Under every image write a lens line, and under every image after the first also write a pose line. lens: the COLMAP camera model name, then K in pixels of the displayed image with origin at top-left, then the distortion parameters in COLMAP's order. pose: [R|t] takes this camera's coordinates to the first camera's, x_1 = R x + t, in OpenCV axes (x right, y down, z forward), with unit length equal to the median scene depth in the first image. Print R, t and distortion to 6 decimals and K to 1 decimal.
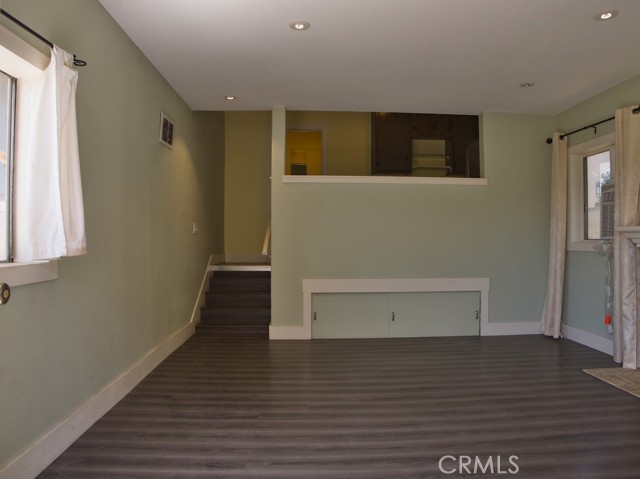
lens RADIAL K [[448.4, 0, 328.1], [0, 448.4, 239.1], [0, 0, 1]] dist [-0.160099, 0.079661]
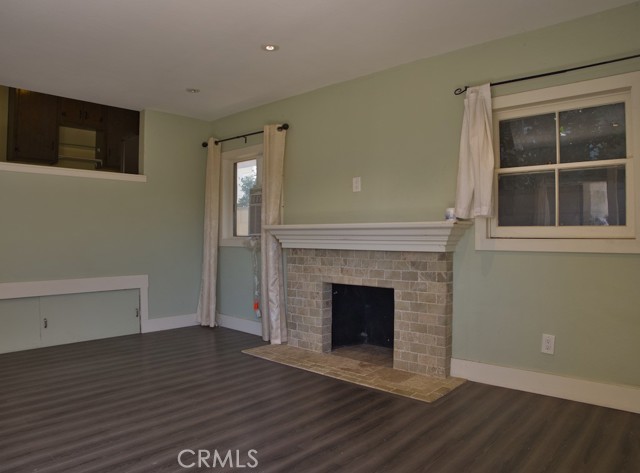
lens RADIAL K [[448.4, 0, 328.7], [0, 448.4, 237.8], [0, 0, 1]] dist [-0.160099, 0.079661]
pose [[0.701874, -0.004409, 0.712287, -0.060456], [0.002244, 0.999990, 0.003978, 0.001111], [-0.712298, -0.001194, 0.701877, 0.003875]]
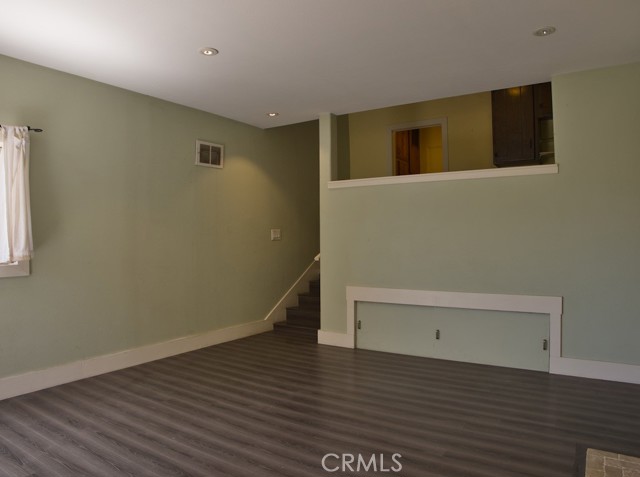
lens RADIAL K [[448.4, 0, 303.2], [0, 448.4, 236.9], [0, 0, 1]] dist [-0.160099, 0.079661]
pose [[0.801804, -0.007853, -0.597536, 0.499218], [0.005884, 0.999969, -0.005247, -0.014749], [0.597558, 0.000691, 0.801825, 0.174328]]
